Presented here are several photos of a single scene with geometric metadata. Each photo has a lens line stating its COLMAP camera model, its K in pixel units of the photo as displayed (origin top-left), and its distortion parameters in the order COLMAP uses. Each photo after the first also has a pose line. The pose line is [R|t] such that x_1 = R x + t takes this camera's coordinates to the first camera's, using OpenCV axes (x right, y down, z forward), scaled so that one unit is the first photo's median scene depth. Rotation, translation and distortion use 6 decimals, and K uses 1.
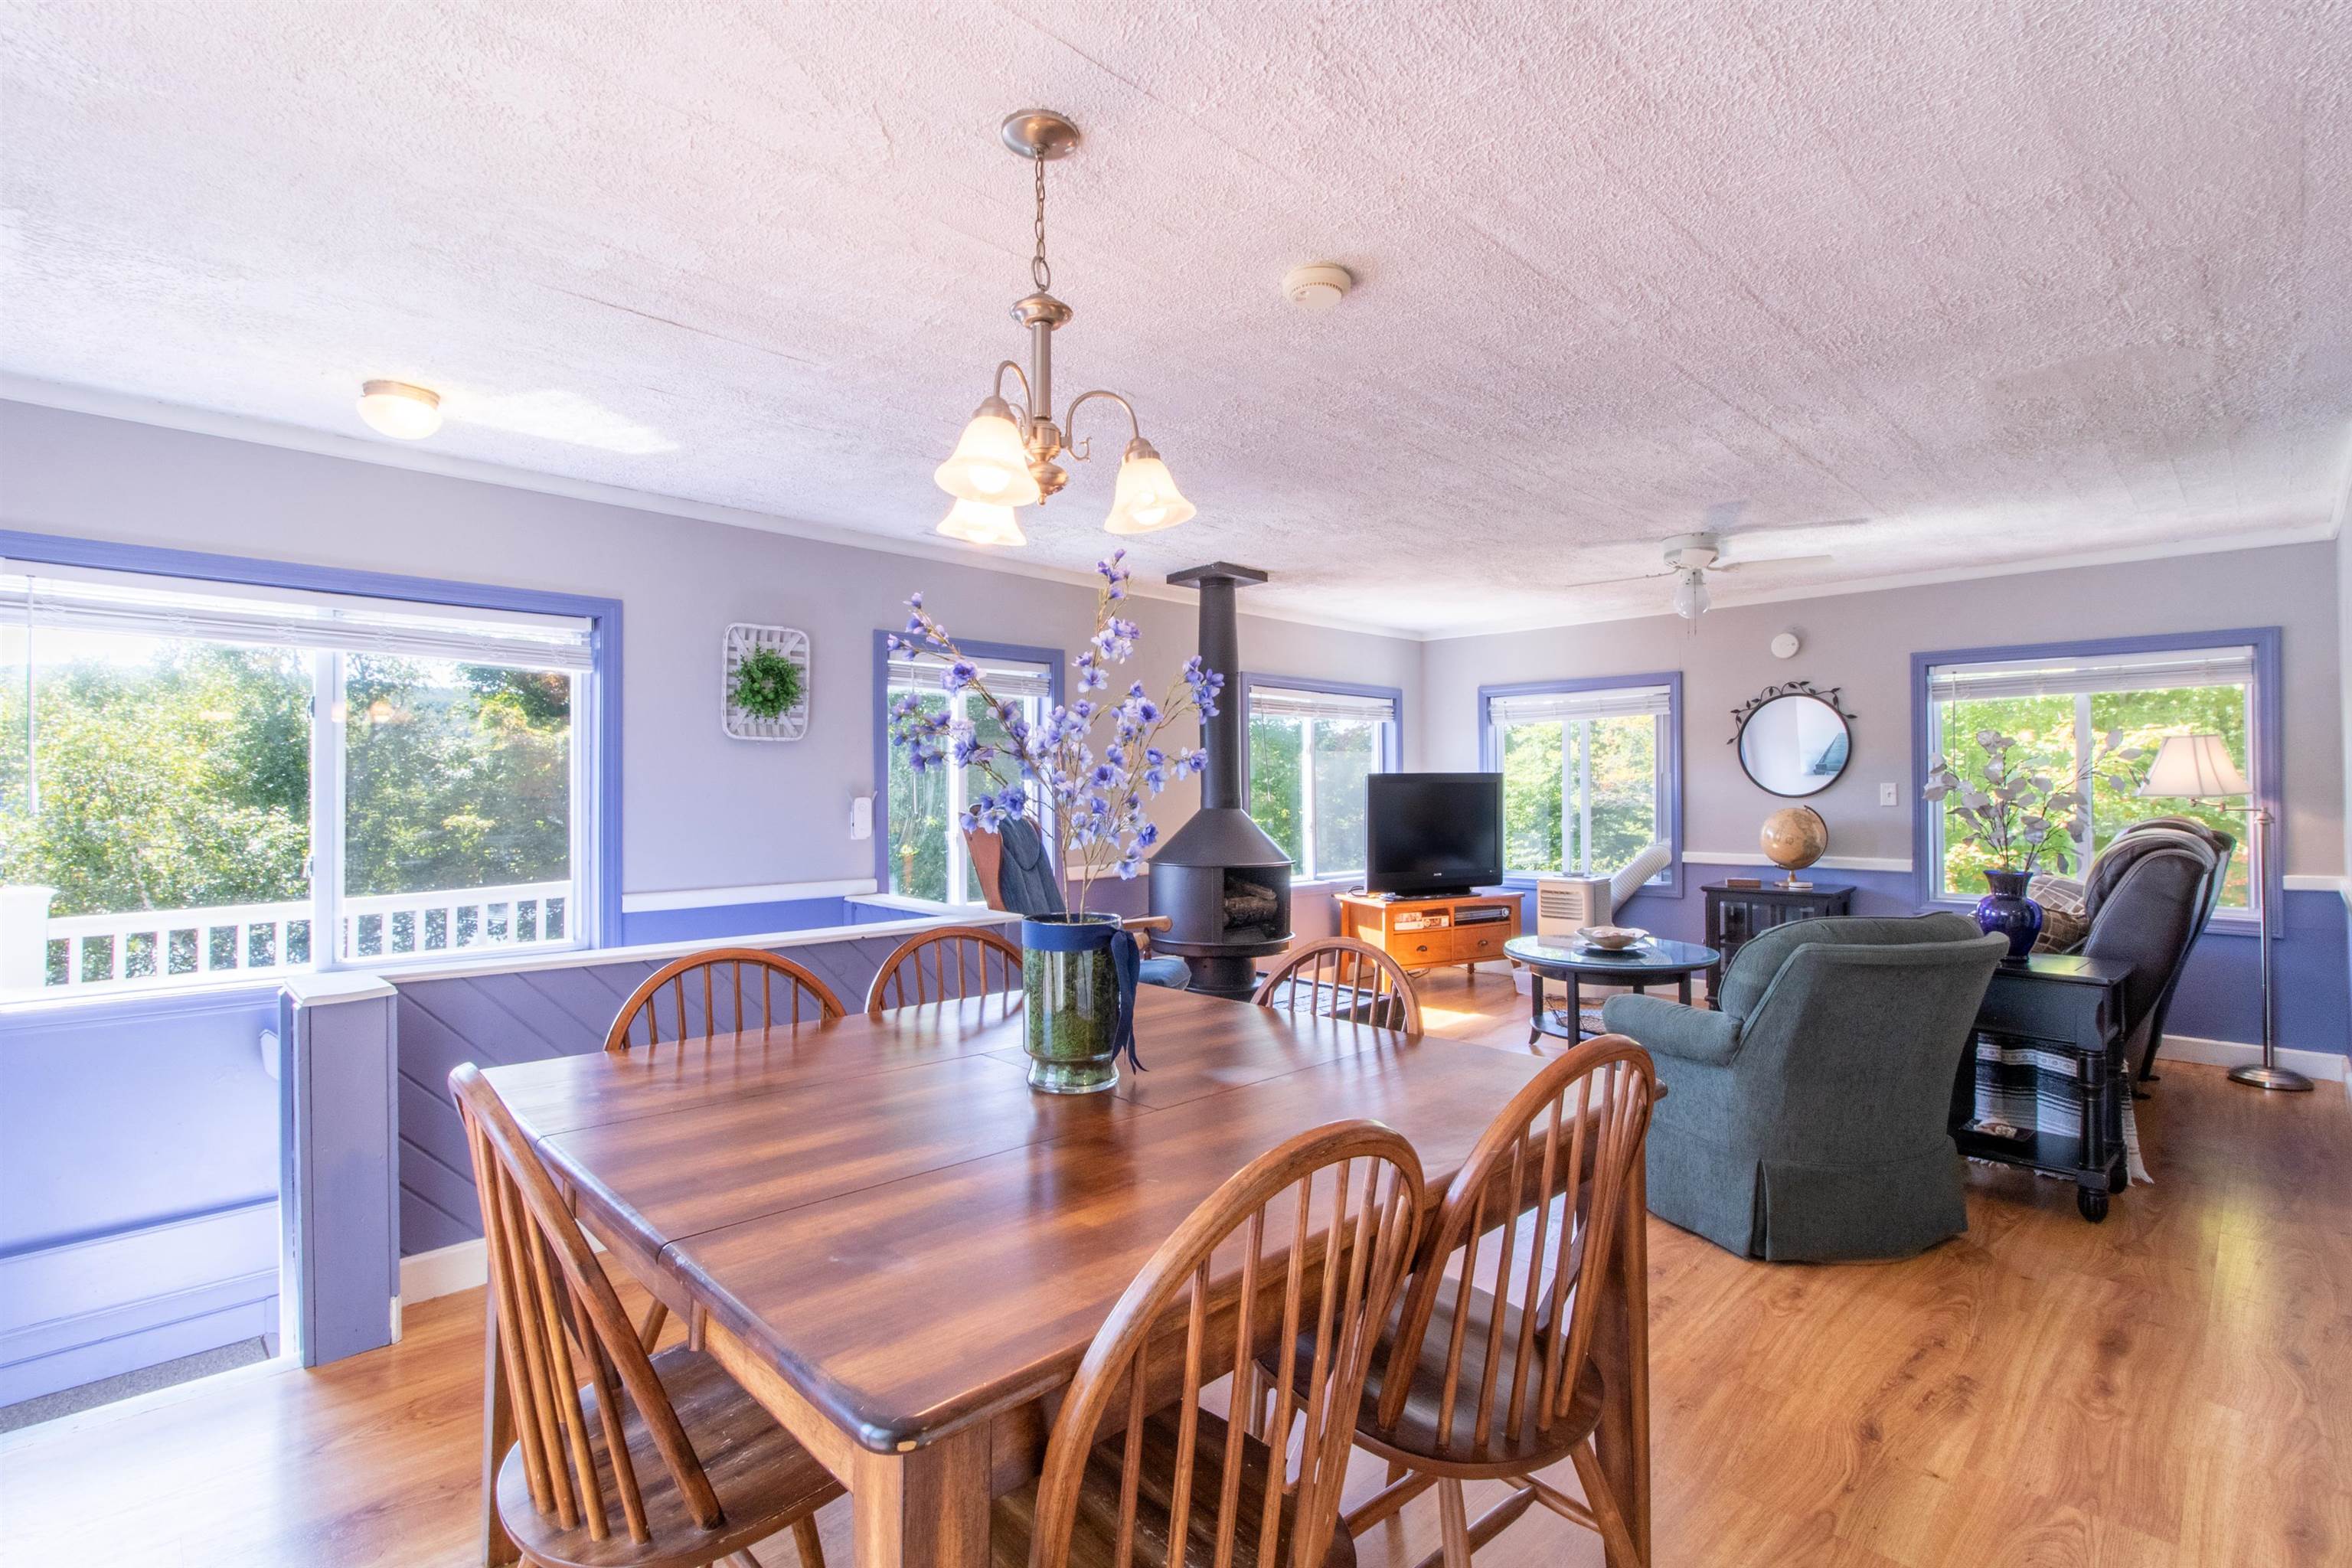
lens RADIAL K [[1100.8, 0, 1176.0], [0, 1100.8, 784.0], [0, 0, 1]] dist [0.000277, 0.001306]
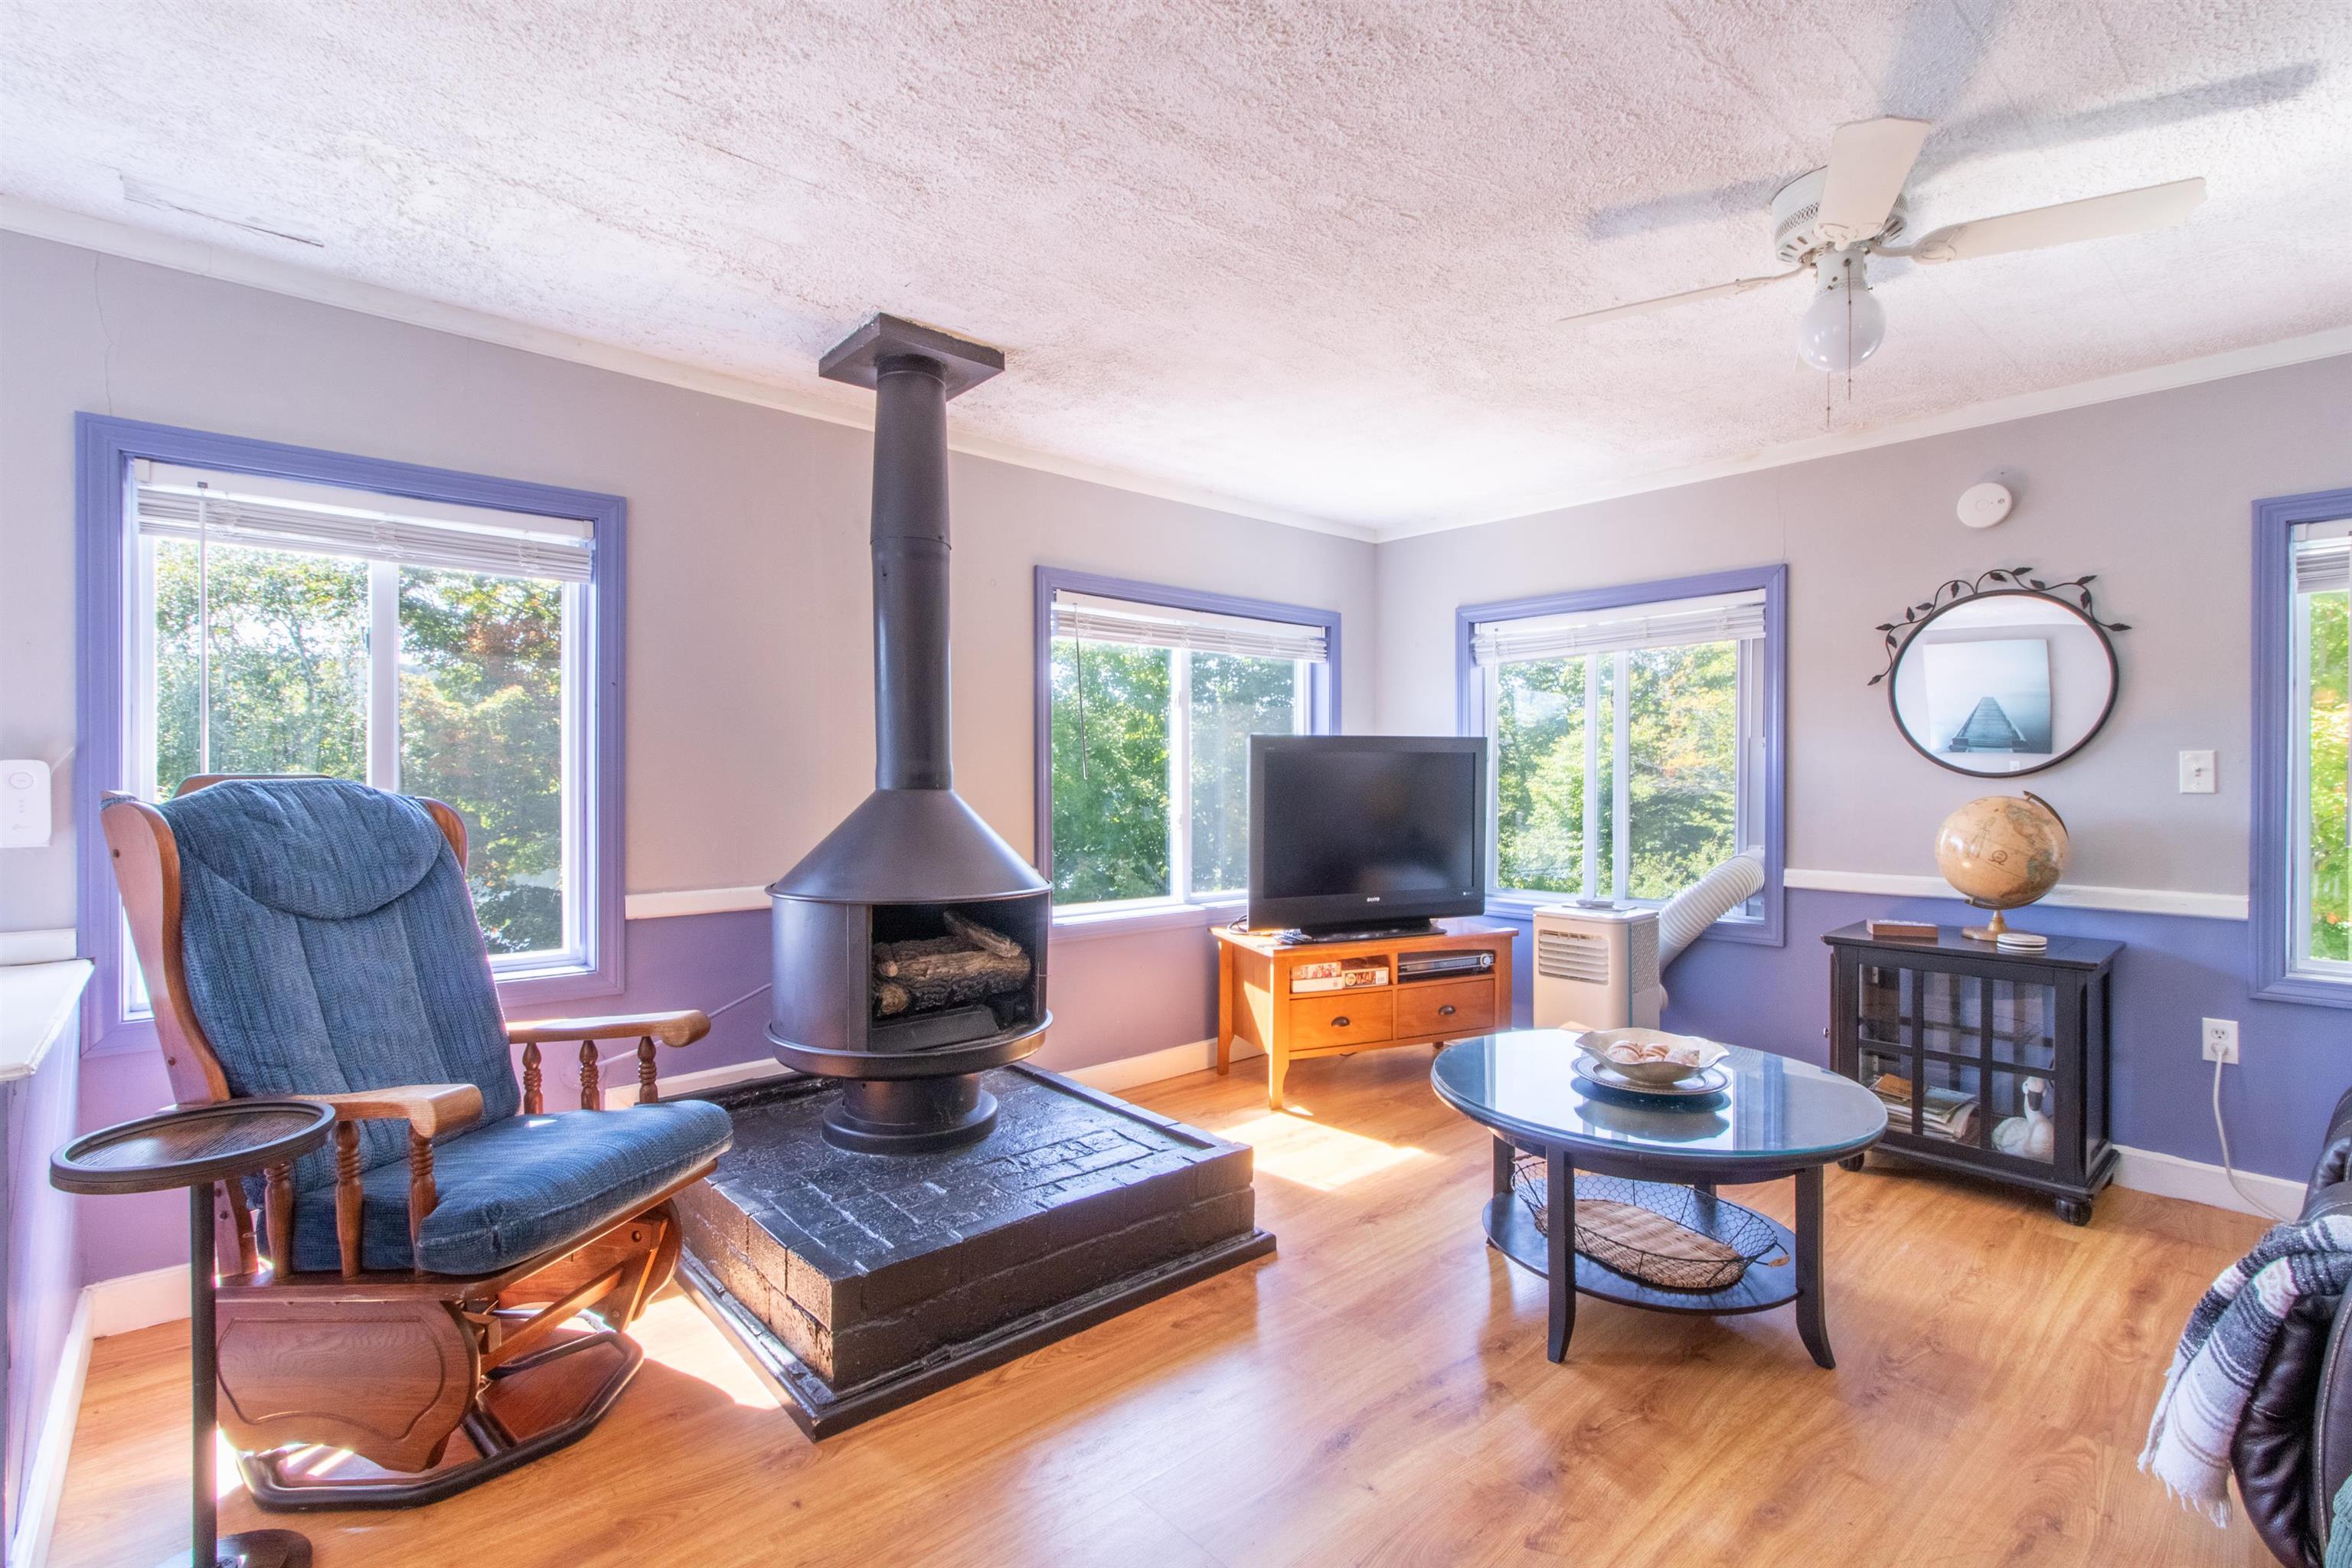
lens RADIAL K [[1083.0, 0, 1162.1], [0, 1083.0, 783.3], [0, 0, 1]] dist [0.003823, -0.000342]
pose [[0.997712, 0.005917, -0.067355, 0.178814], [-0.005070, 0.999906, 0.012732, 0.010620], [0.067424, -0.012361, 0.997648, 0.429327]]
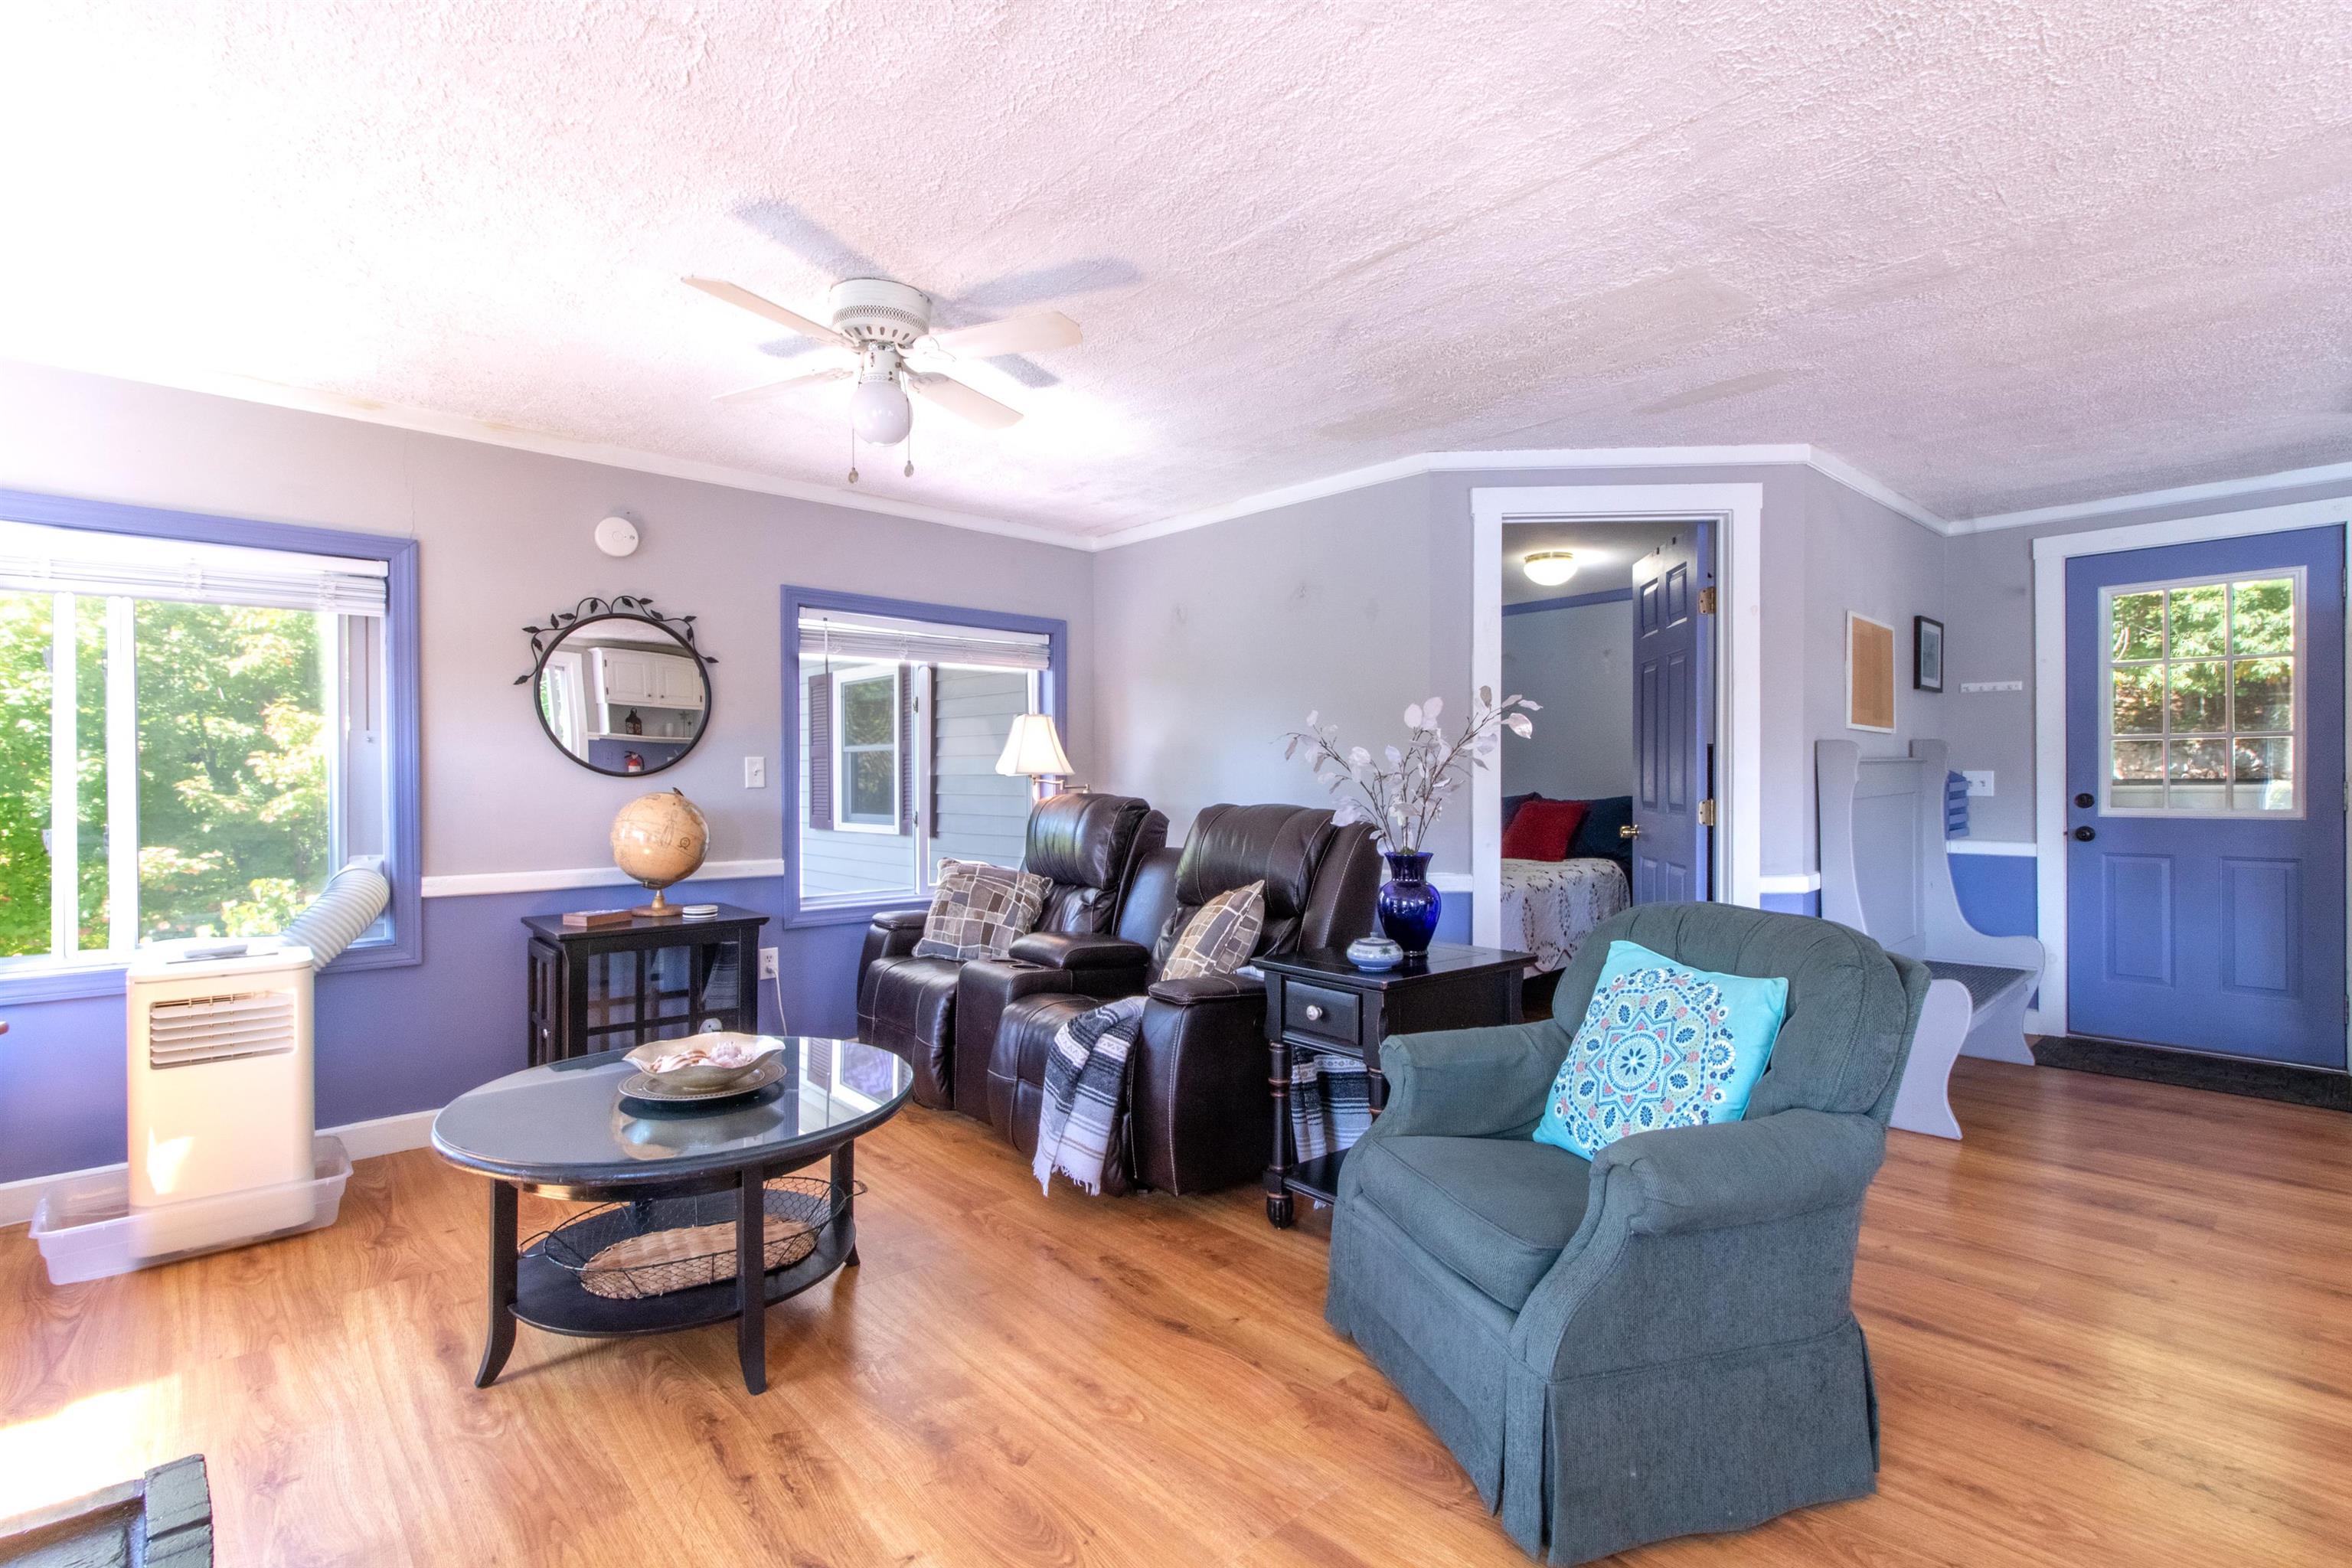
lens RADIAL K [[1100.8, 0, 1176.0], [0, 1100.8, 784.0], [0, 0, 1]] dist [0.000277, 0.001306]
pose [[0.052631, -0.000829, 0.998614, -0.064924], [-0.007160, 0.999974, 0.001208, 0.013800], [-0.998588, -0.007214, 0.052624, 0.658291]]
